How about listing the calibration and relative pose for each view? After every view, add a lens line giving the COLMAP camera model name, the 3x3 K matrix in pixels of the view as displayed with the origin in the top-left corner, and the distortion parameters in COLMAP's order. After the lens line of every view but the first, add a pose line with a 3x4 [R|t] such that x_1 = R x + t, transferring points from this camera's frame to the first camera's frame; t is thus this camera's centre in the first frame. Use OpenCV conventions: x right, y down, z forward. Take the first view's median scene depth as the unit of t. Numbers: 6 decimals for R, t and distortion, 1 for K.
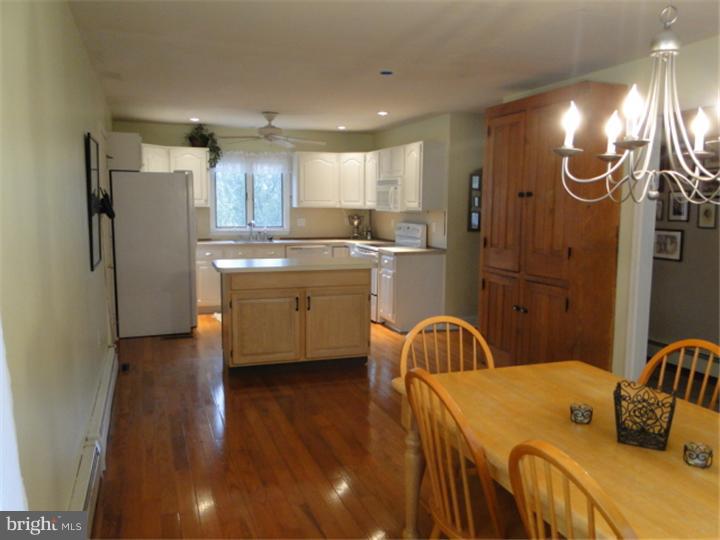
lens RADIAL K [[590.6, 0, 360.0], [0, 590.6, 270.0], [0, 0, 1]] dist [0.001194, -0.005508]
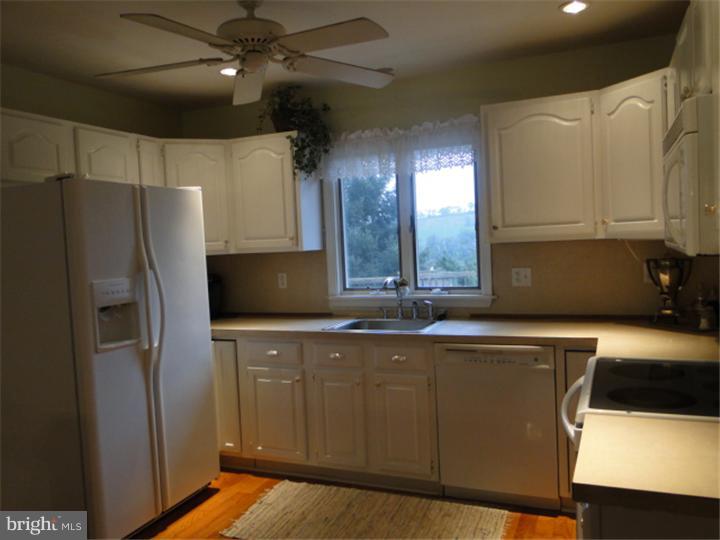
lens RADIAL K [[590.6, 0, 360.0], [0, 590.6, 270.0], [0, 0, 1]] dist [0.001194, -0.005508]
pose [[0.729674, -0.008939, -0.683737, 0.108951], [-0.027528, 0.998720, -0.042434, -0.069819], [0.683241, 0.049785, 0.728494, 0.660484]]
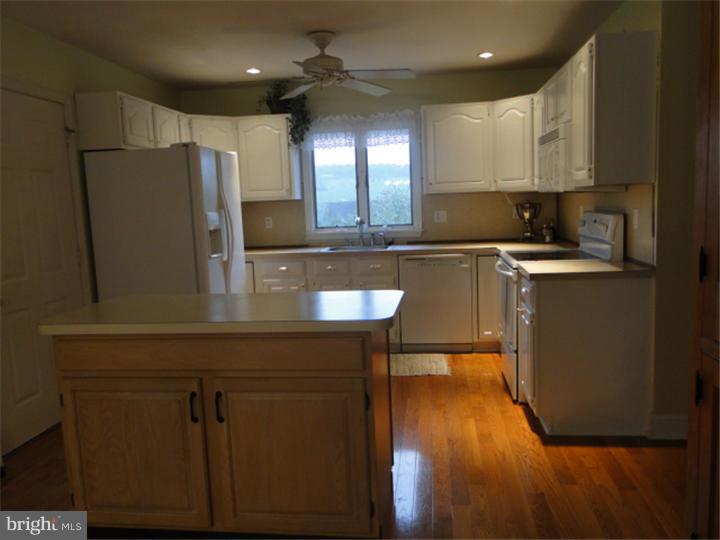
lens RADIAL K [[590.6, 0, 360.0], [0, 590.6, 270.0], [0, 0, 1]] dist [0.001194, -0.005508]
pose [[0.892705, 0.008083, -0.450569, 0.122593], [-0.004478, 0.999949, 0.009066, -0.029807], [0.450619, -0.006076, 0.892696, 0.404894]]
